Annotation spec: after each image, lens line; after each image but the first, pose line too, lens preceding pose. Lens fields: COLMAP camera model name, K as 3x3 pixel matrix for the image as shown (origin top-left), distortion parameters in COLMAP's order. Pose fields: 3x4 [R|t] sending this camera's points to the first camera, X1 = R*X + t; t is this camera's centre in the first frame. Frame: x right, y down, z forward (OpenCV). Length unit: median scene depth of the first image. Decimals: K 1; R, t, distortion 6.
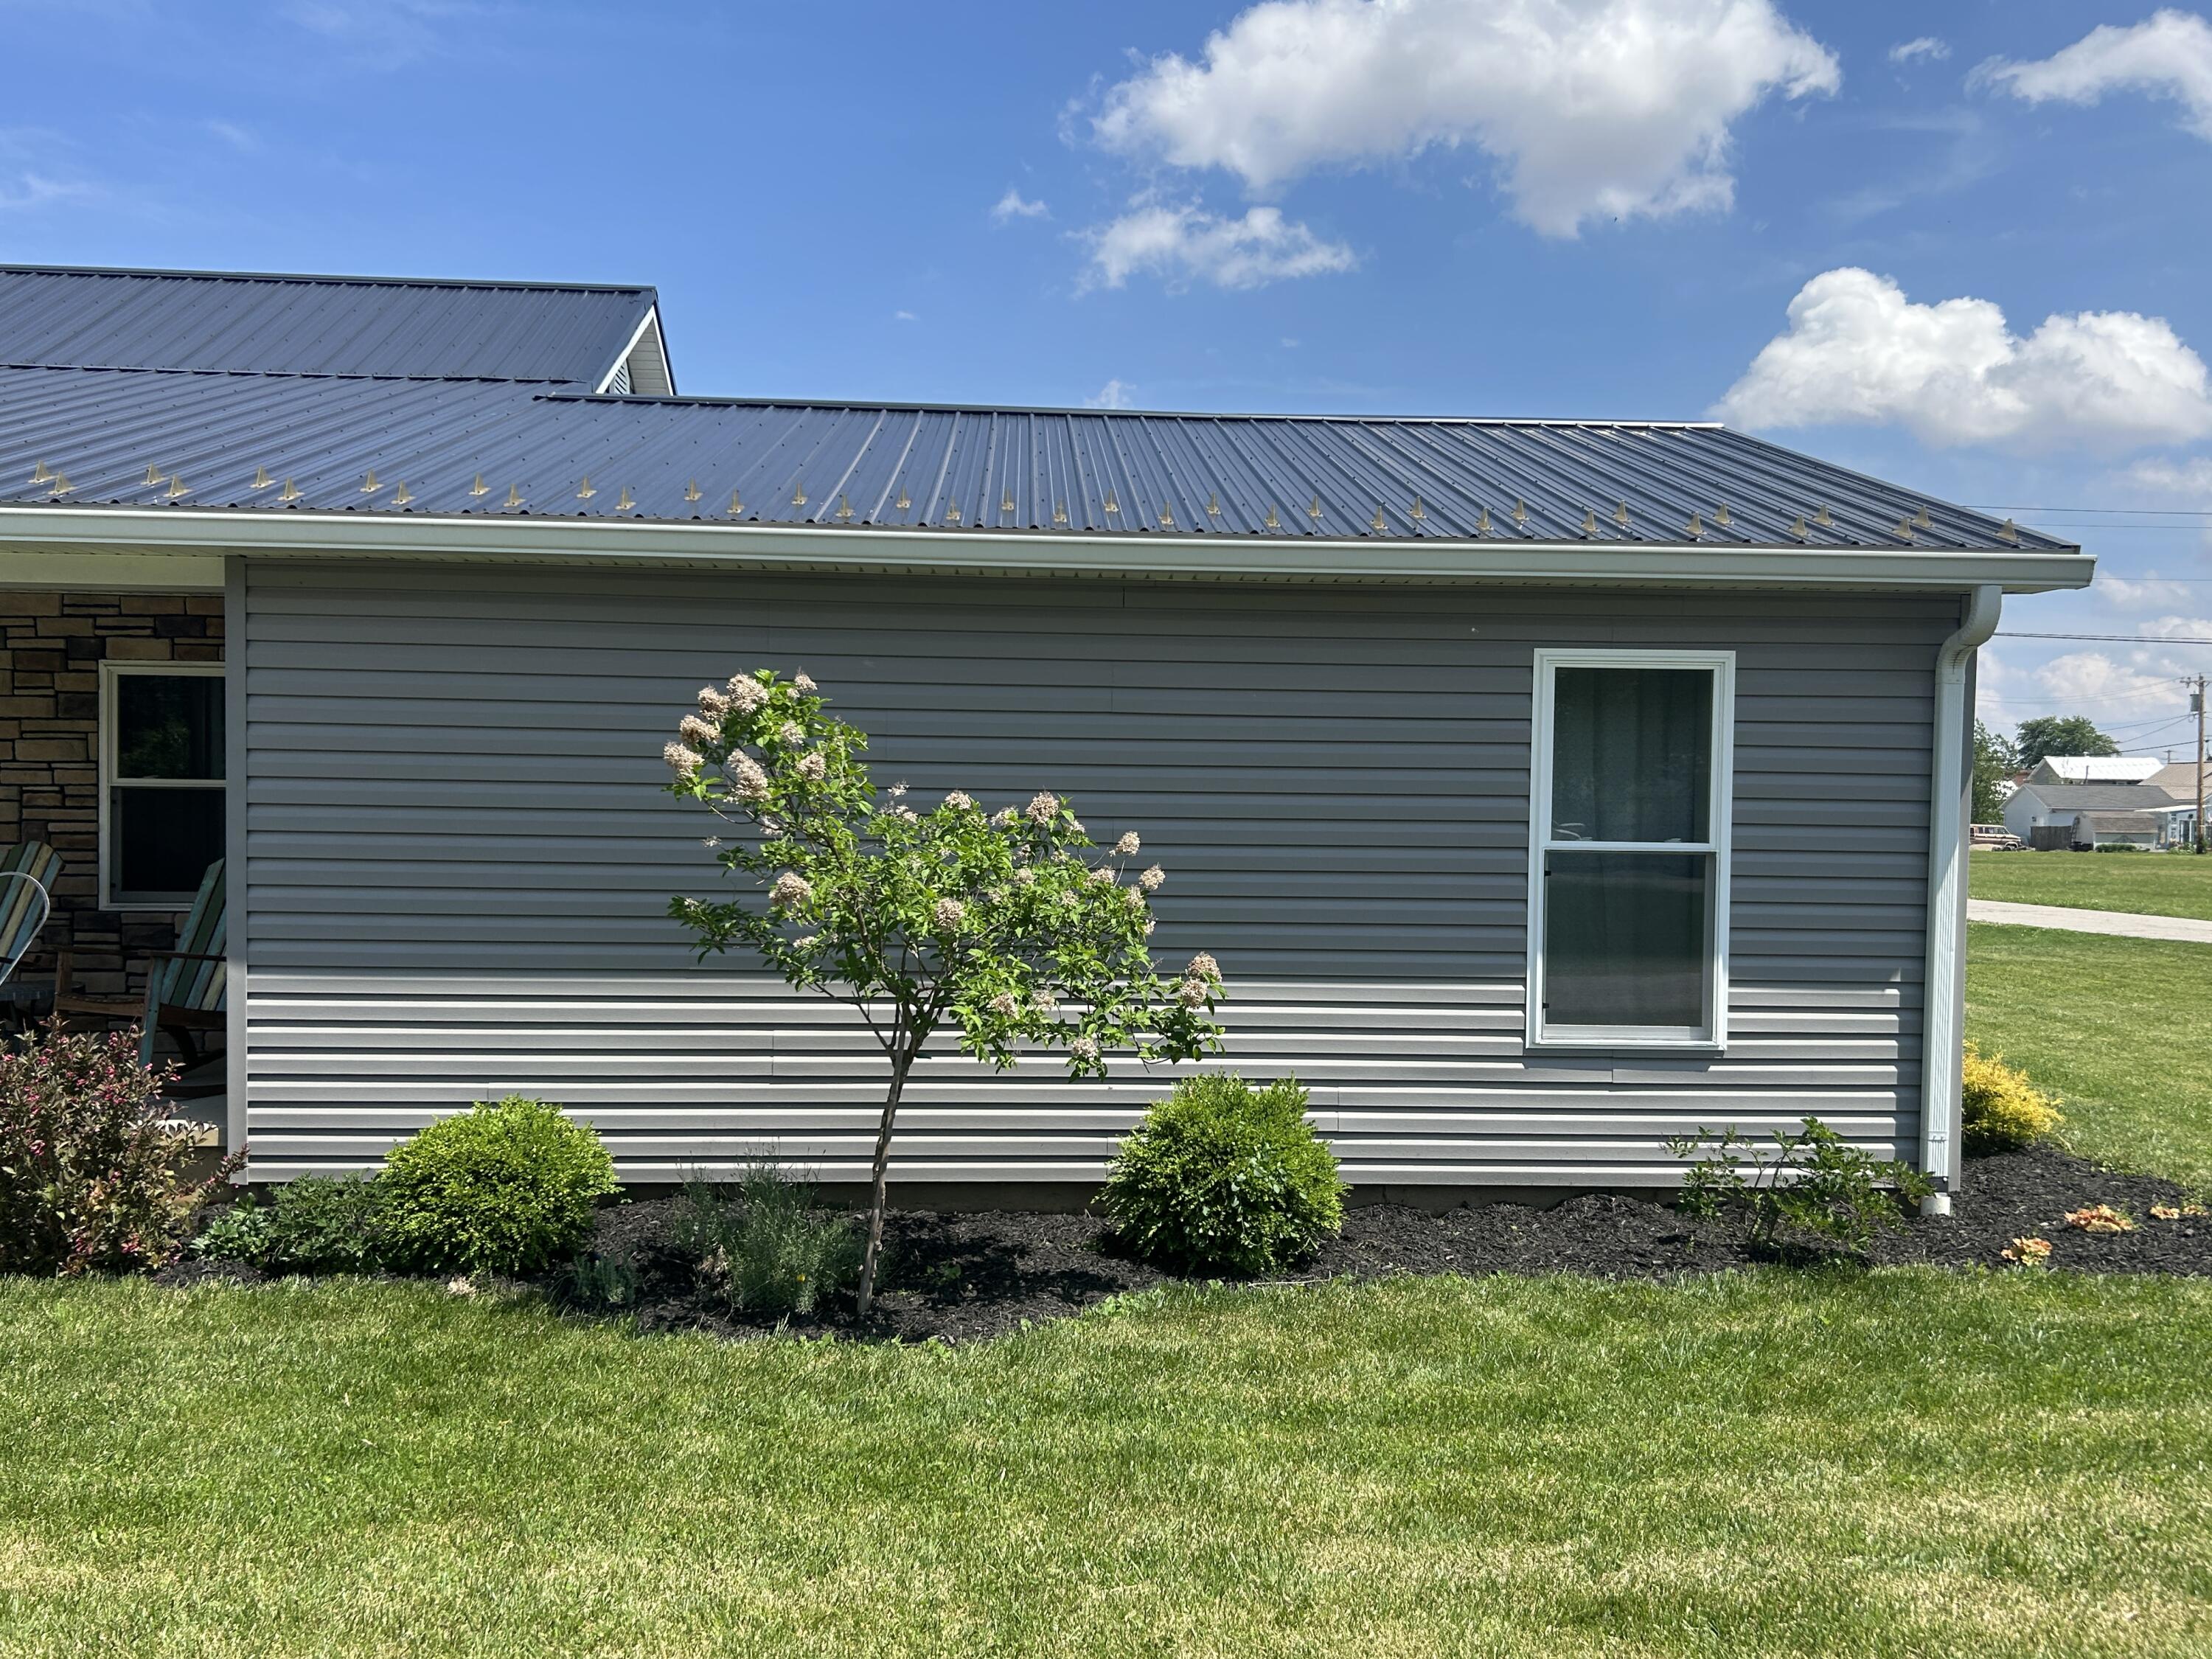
lens RADIAL K [[1898.8, 0, 1125.0], [0, 1898.8, 837.5], [0, 0, 1]] dist [0.039812, -0.009778]
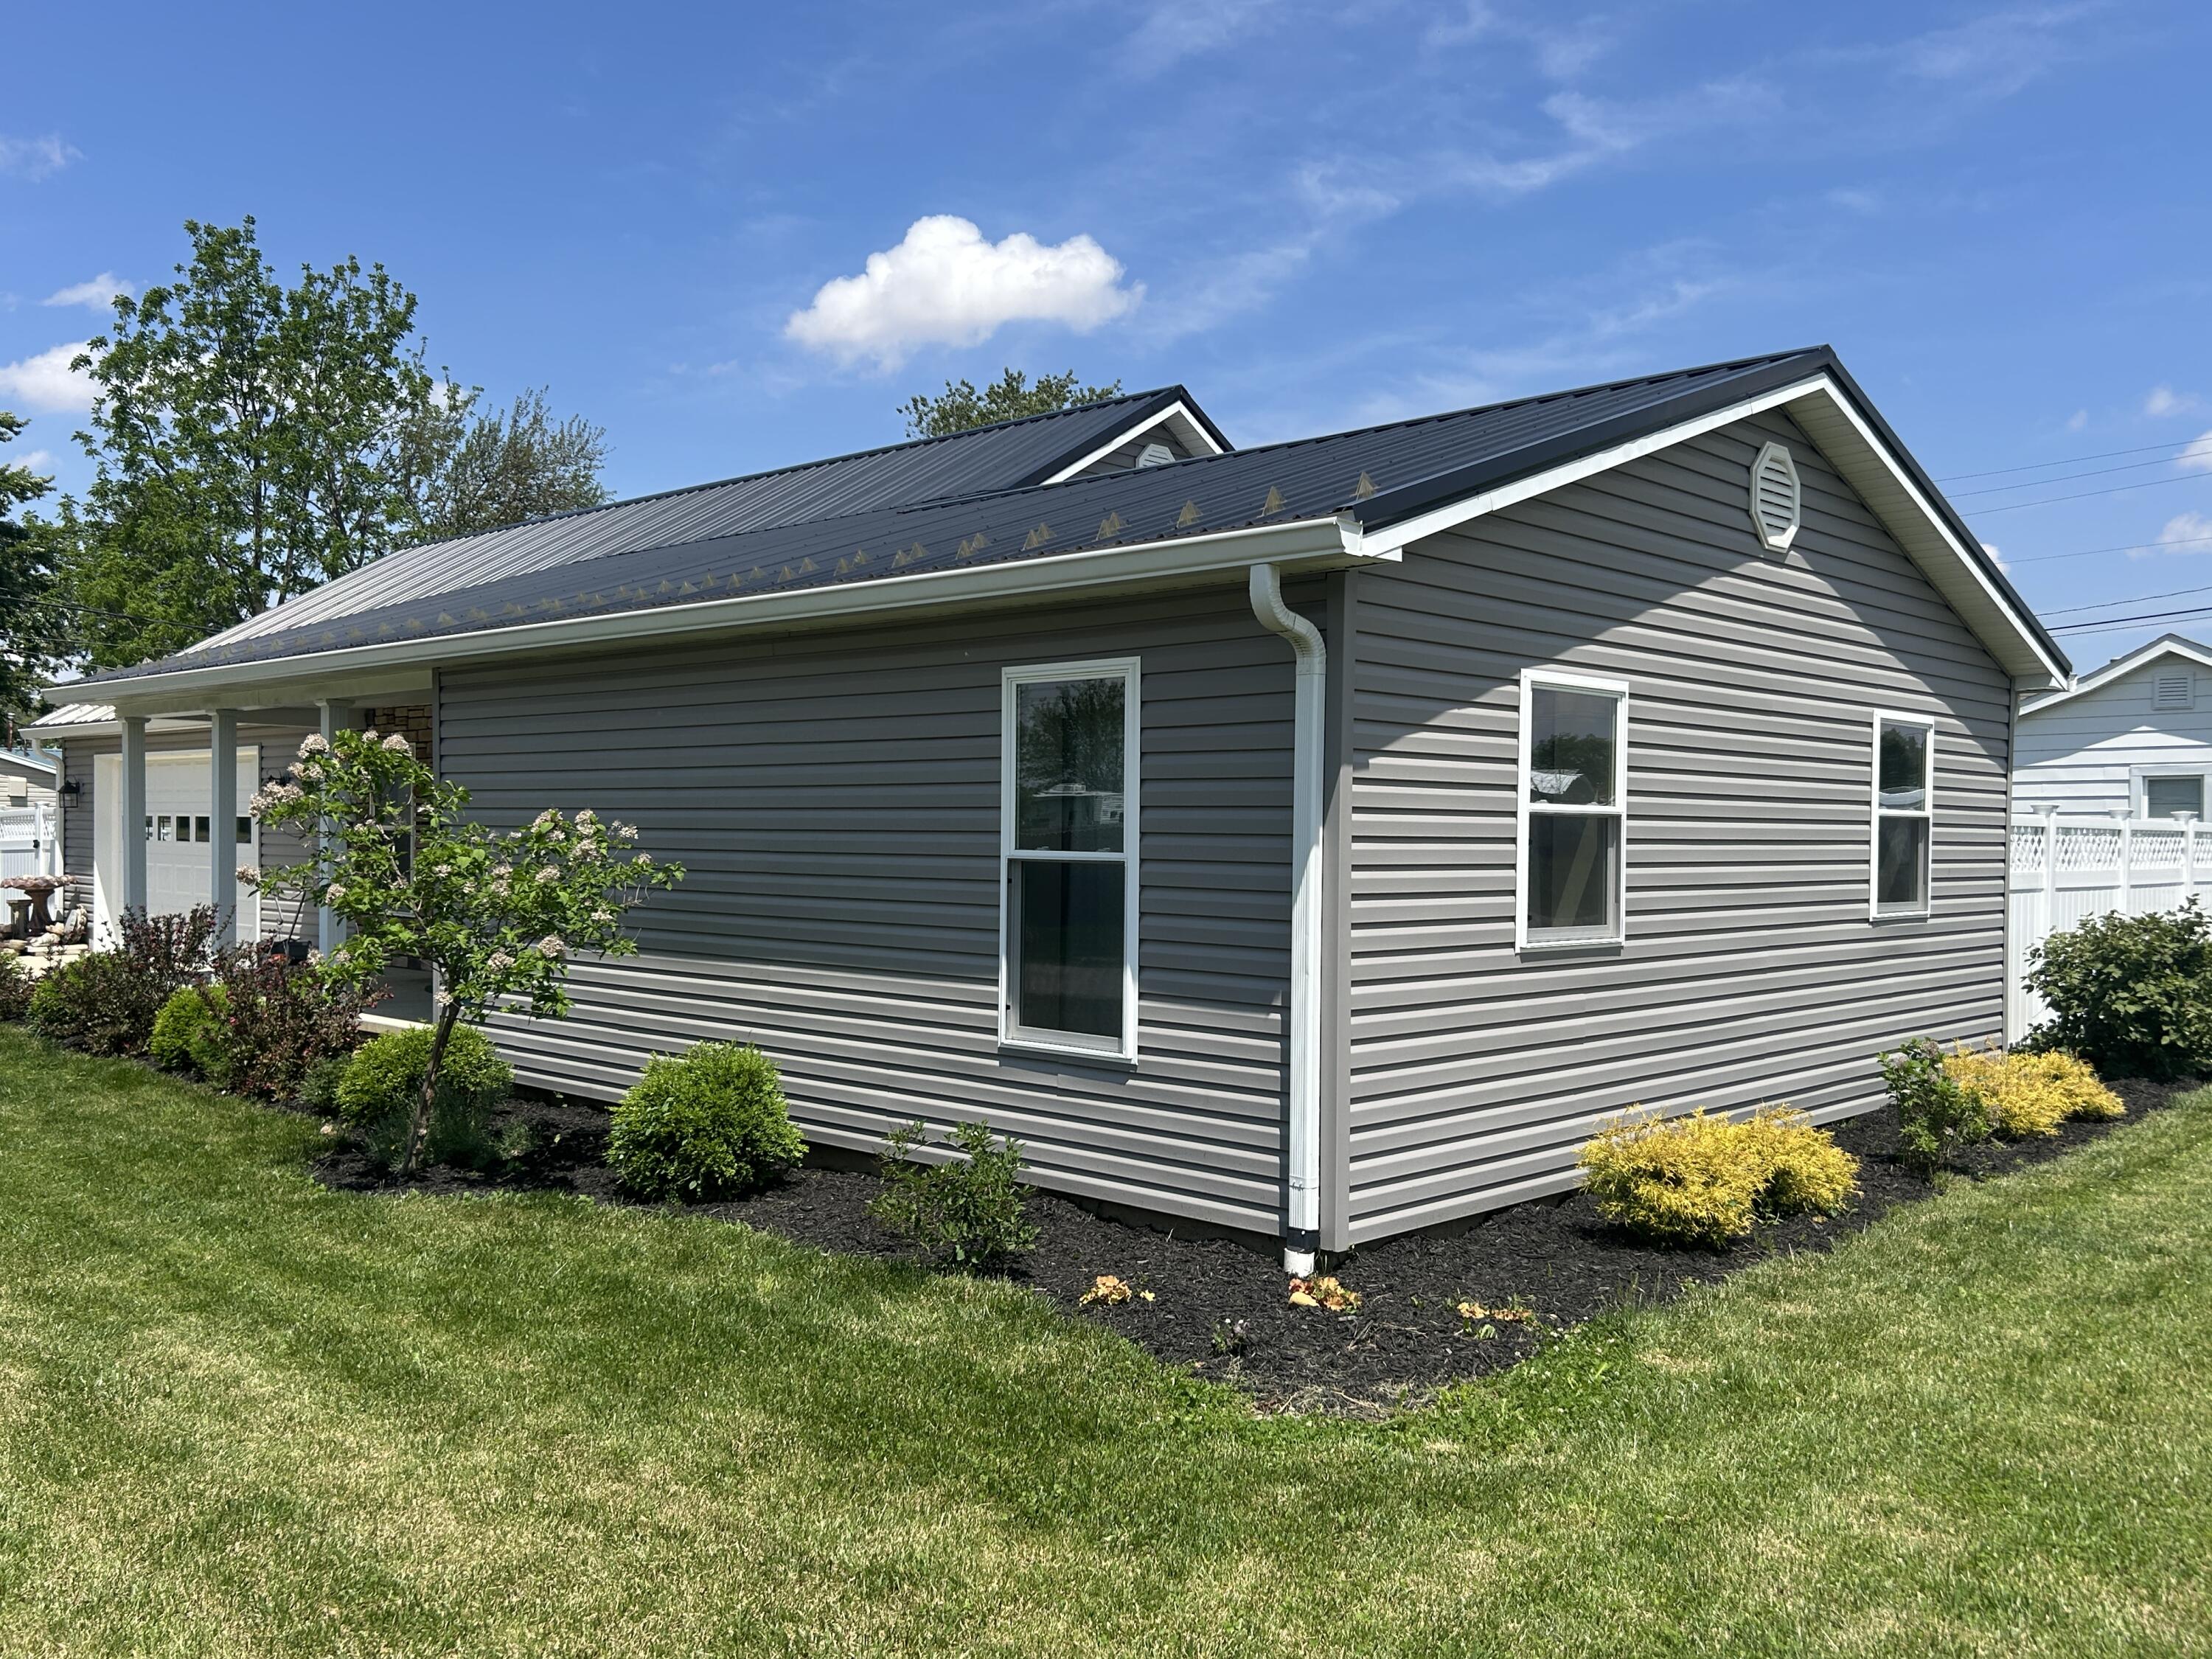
lens RADIAL K [[1898.8, 0, 1115.7], [0, 1898.8, 819.6], [0, 0, 1]] dist [0.039812, -0.009778]
pose [[0.681613, -0.009861, -0.731647, 1.026959], [-0.010983, 0.999659, -0.023705, 0.008946], [0.731631, 0.024193, 0.681272, 0.323700]]
